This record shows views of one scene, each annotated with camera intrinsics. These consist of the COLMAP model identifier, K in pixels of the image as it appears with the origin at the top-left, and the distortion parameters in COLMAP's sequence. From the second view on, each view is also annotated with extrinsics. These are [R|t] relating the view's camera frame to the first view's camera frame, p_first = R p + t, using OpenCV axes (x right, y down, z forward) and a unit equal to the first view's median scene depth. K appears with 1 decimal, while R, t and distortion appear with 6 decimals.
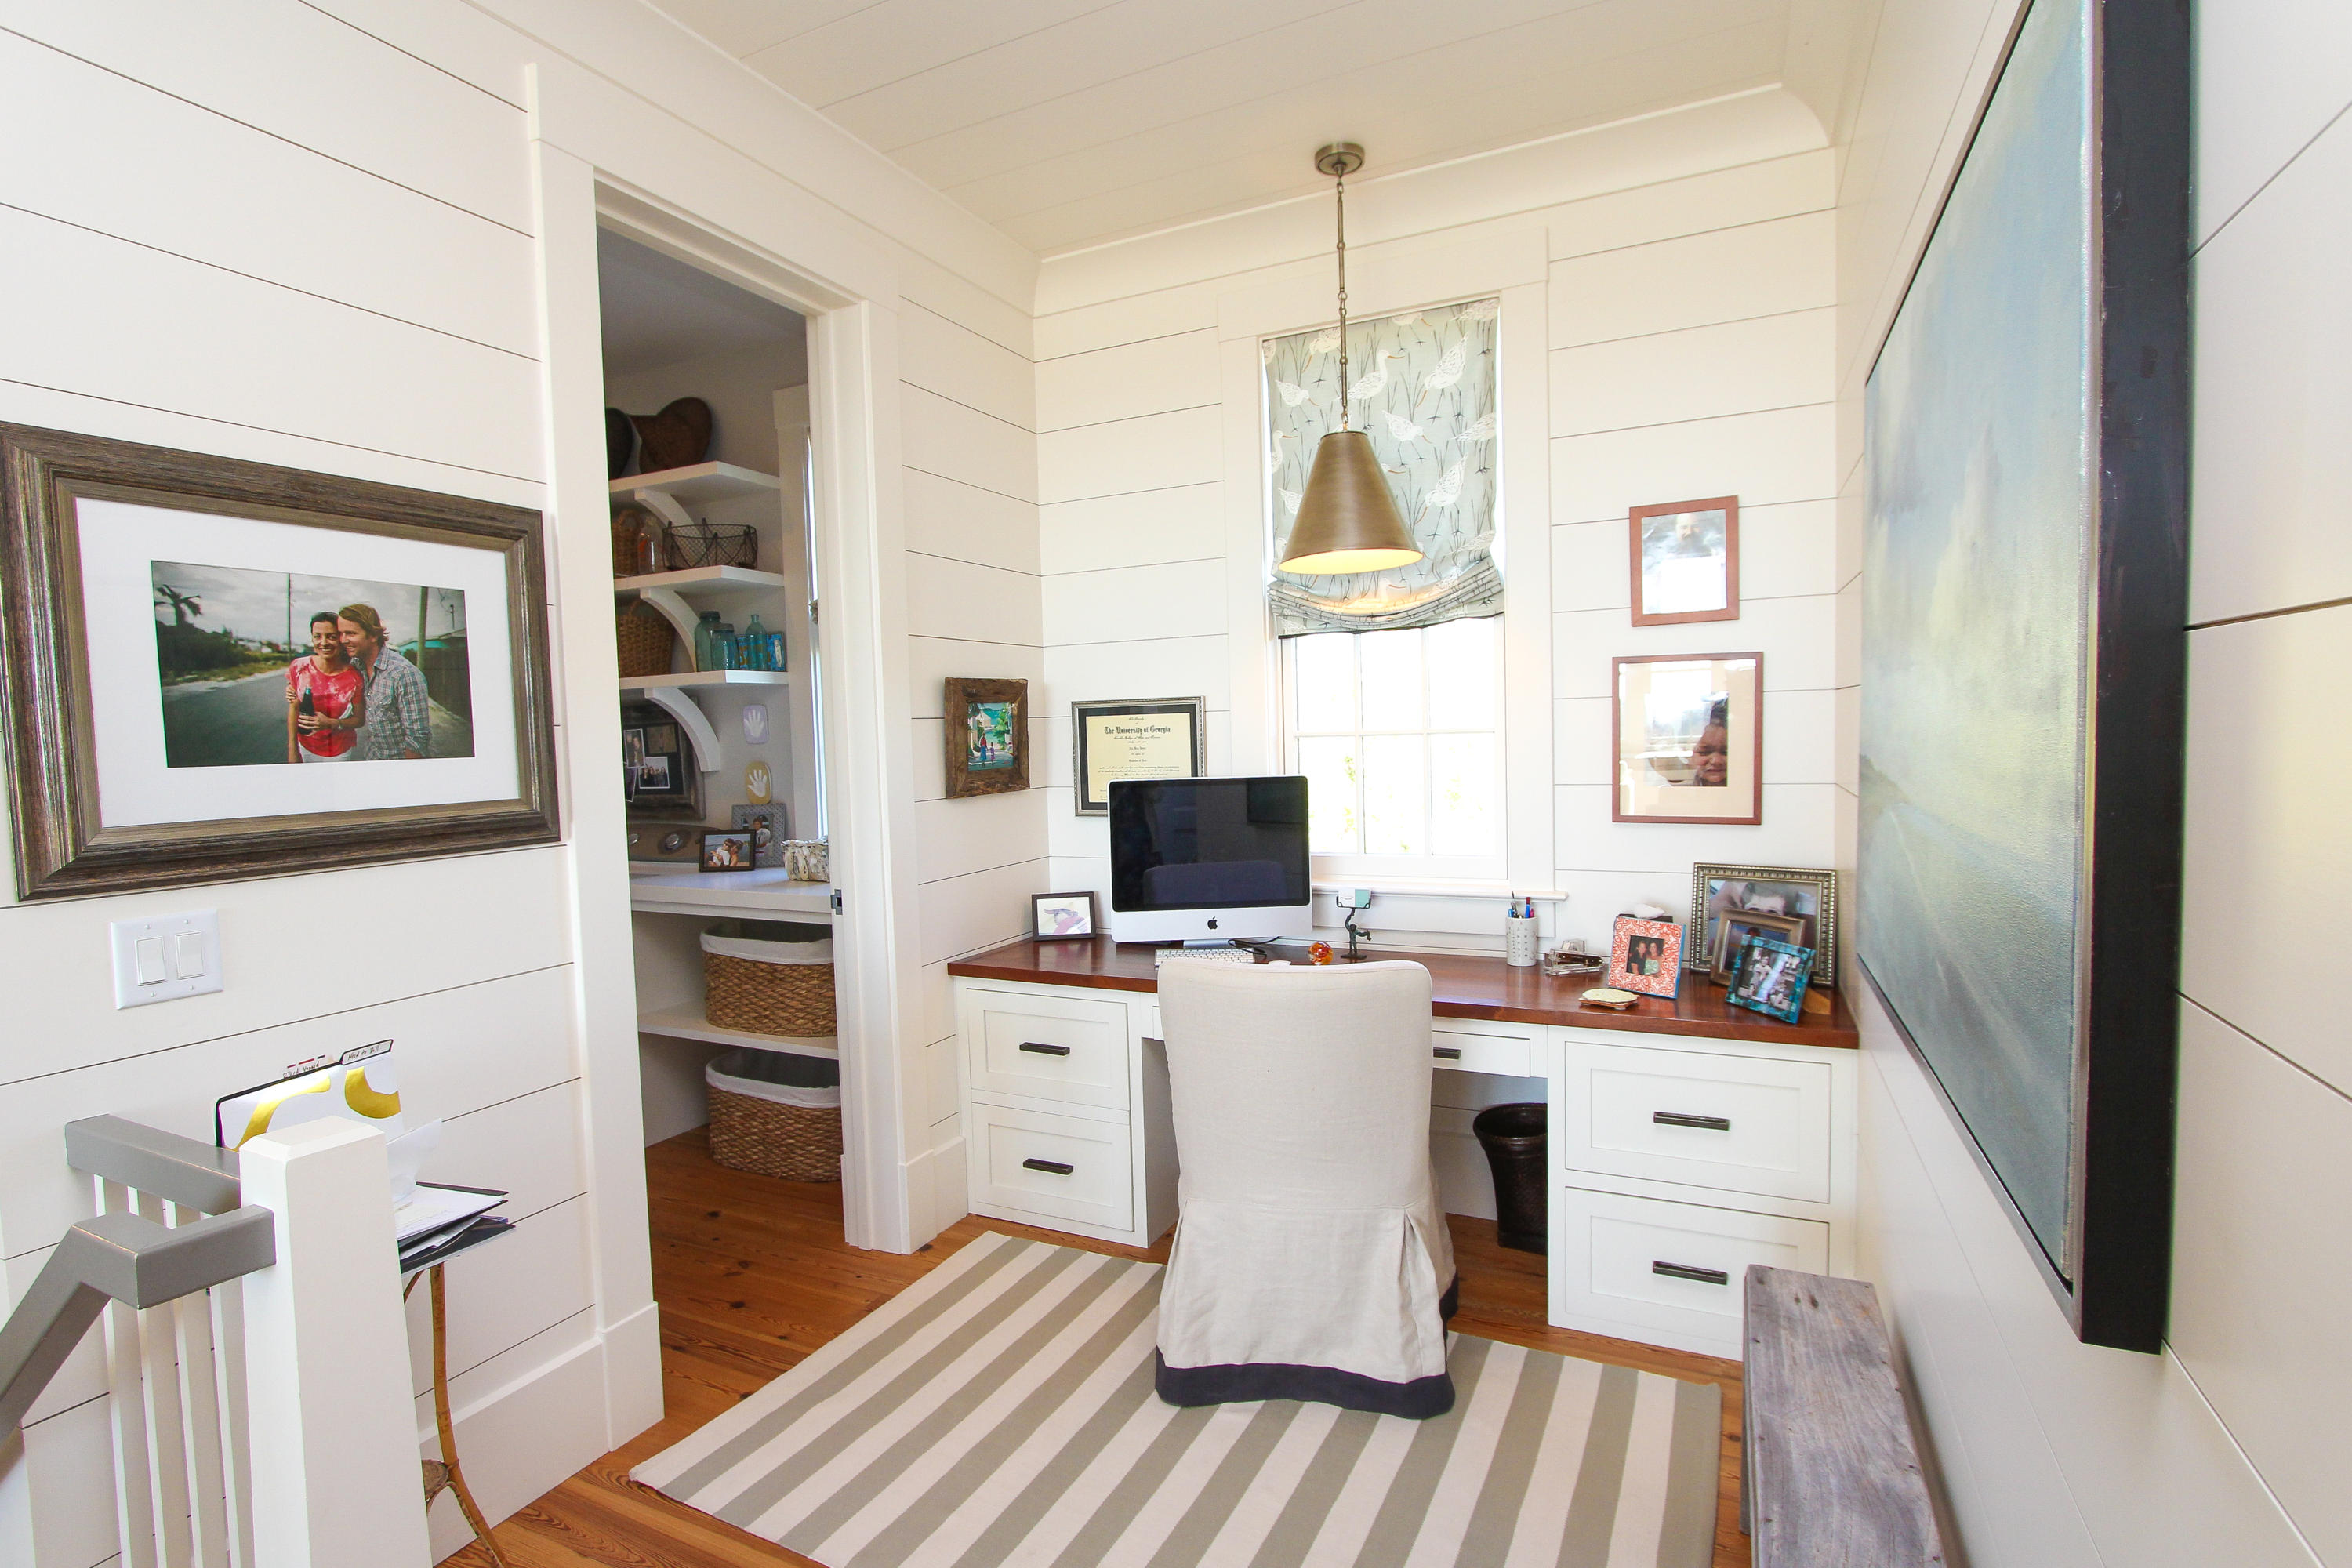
lens RADIAL K [[1098.8, 0, 1176.1], [0, 1098.8, 790.9], [0, 0, 1]] dist [-0.022854, 0.000921]
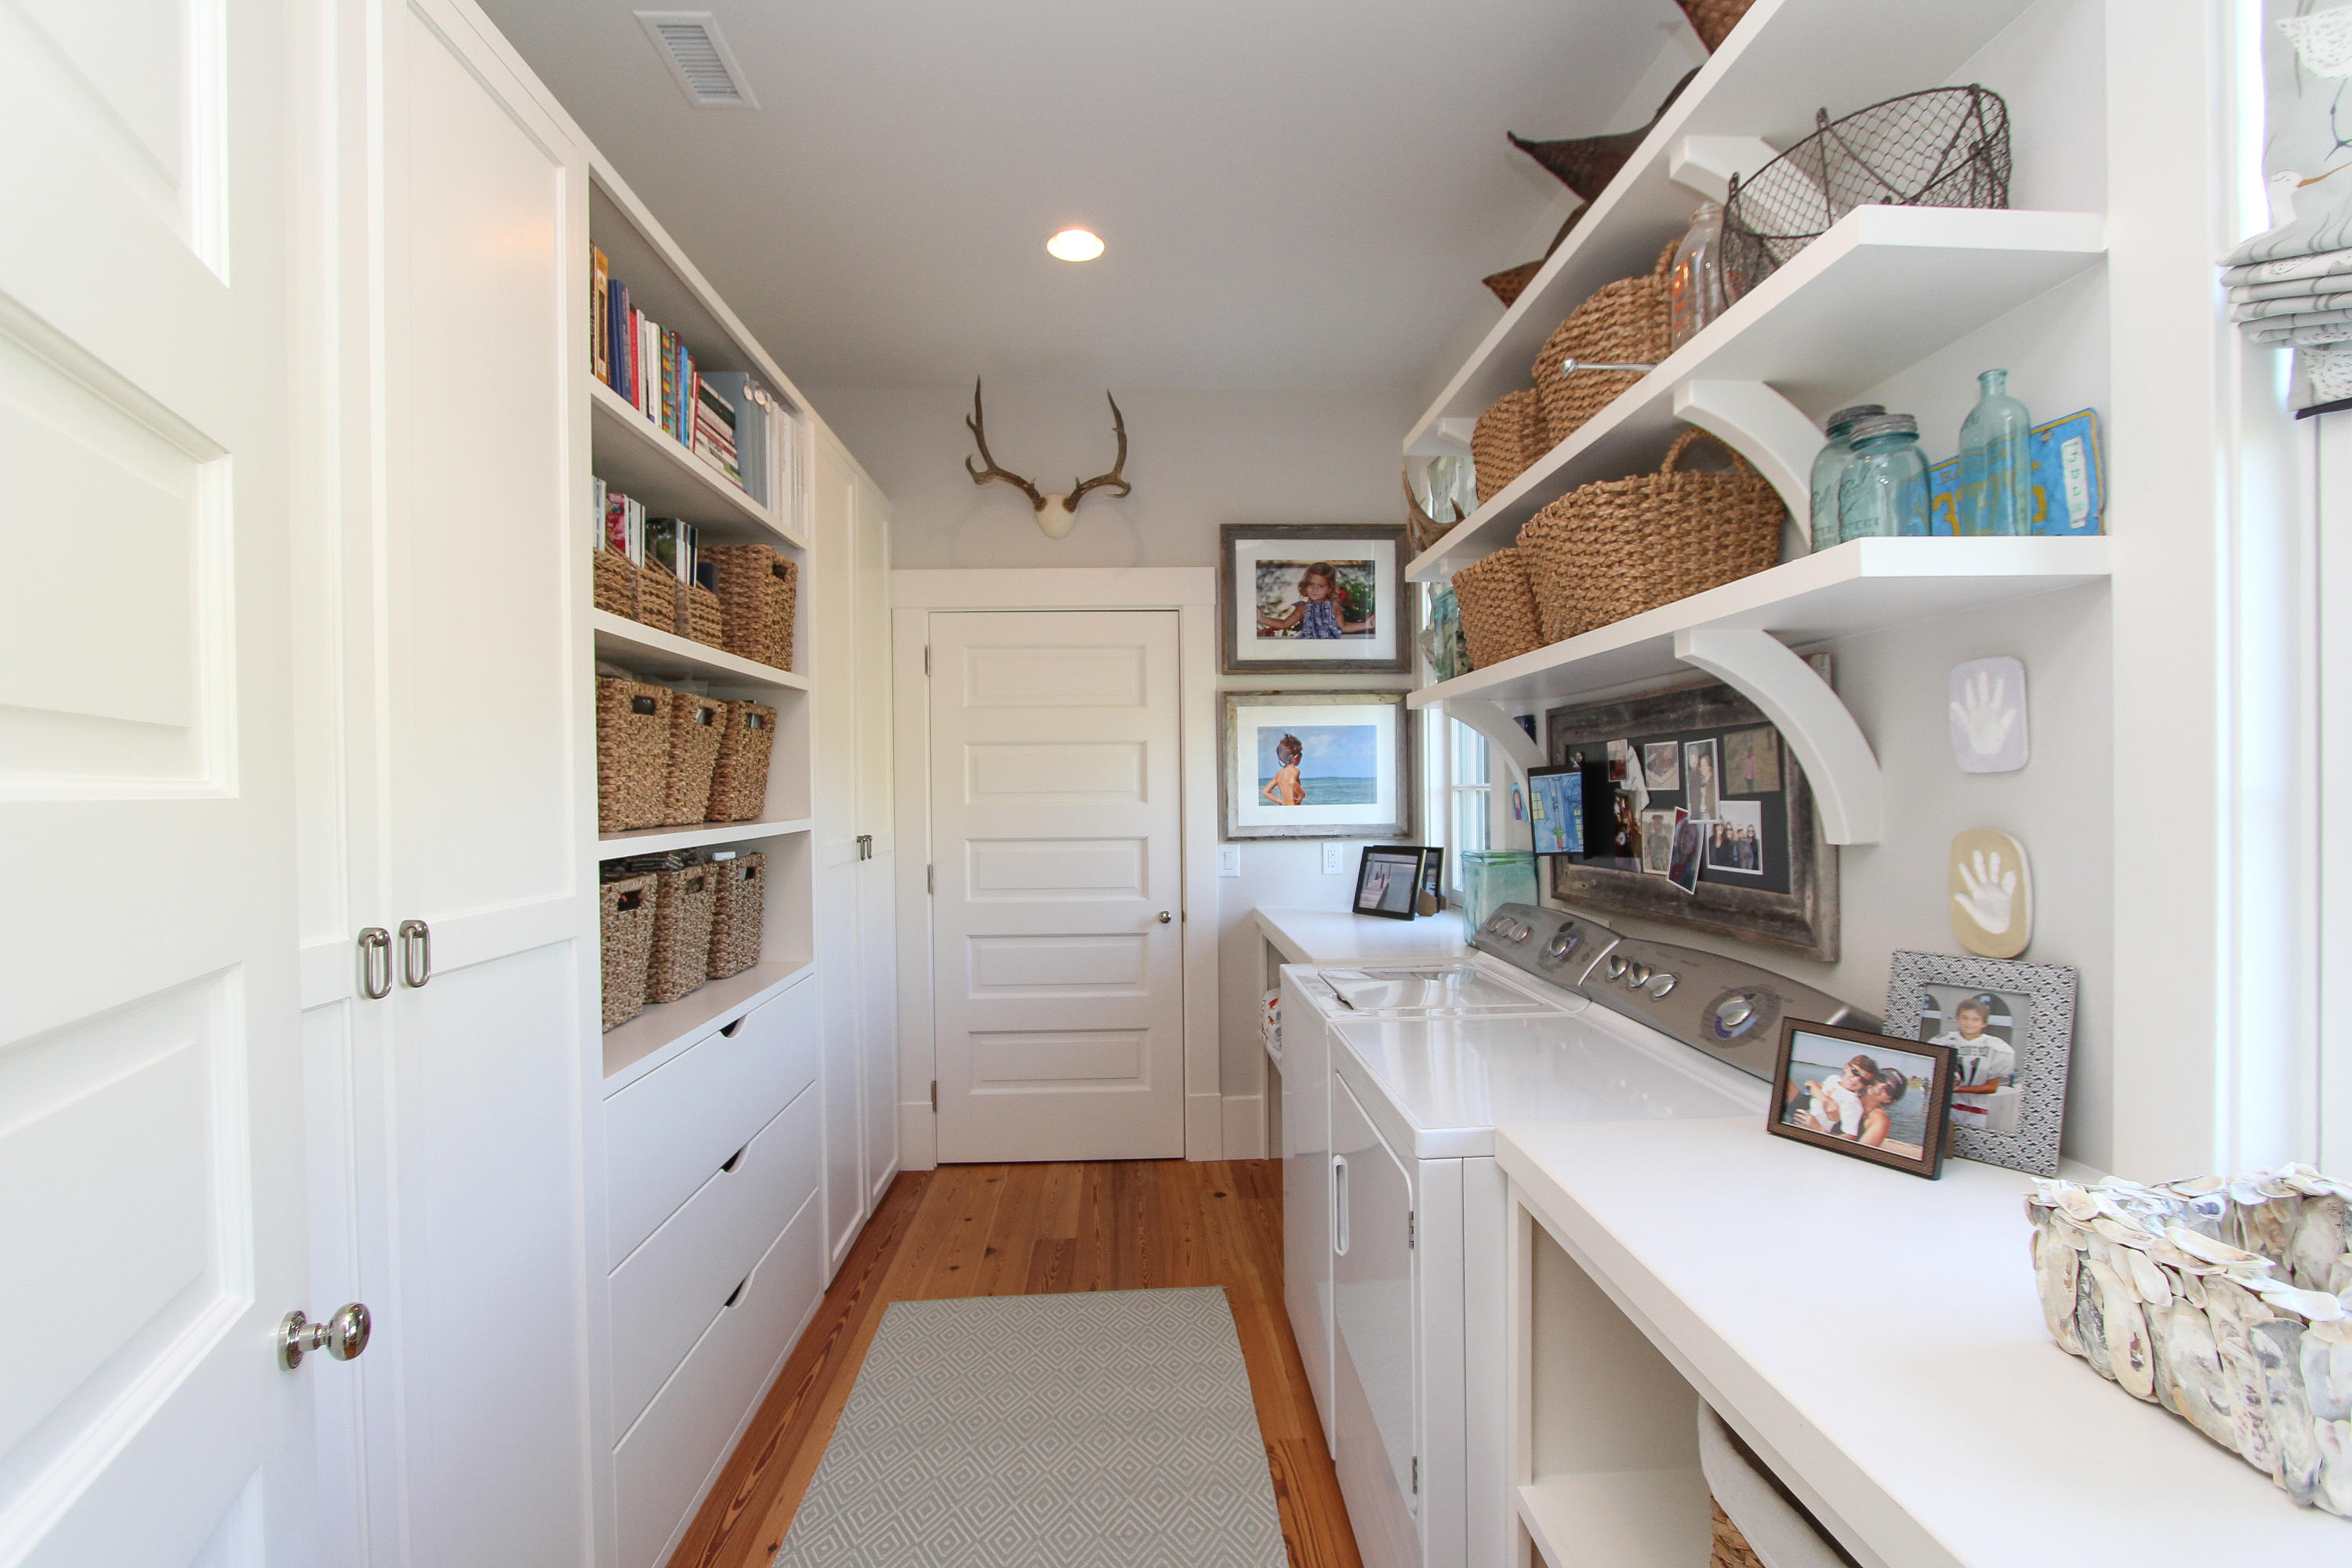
lens RADIAL K [[1098.8, 0, 1165.1], [0, 1098.8, 789.4], [0, 0, 1]] dist [-0.022854, 0.000921]
pose [[0.485104, 0.038486, -0.873609, -0.219413], [-0.064698, 0.997873, 0.008034, -0.026693], [0.872060, 0.052624, 0.486562, 0.632226]]
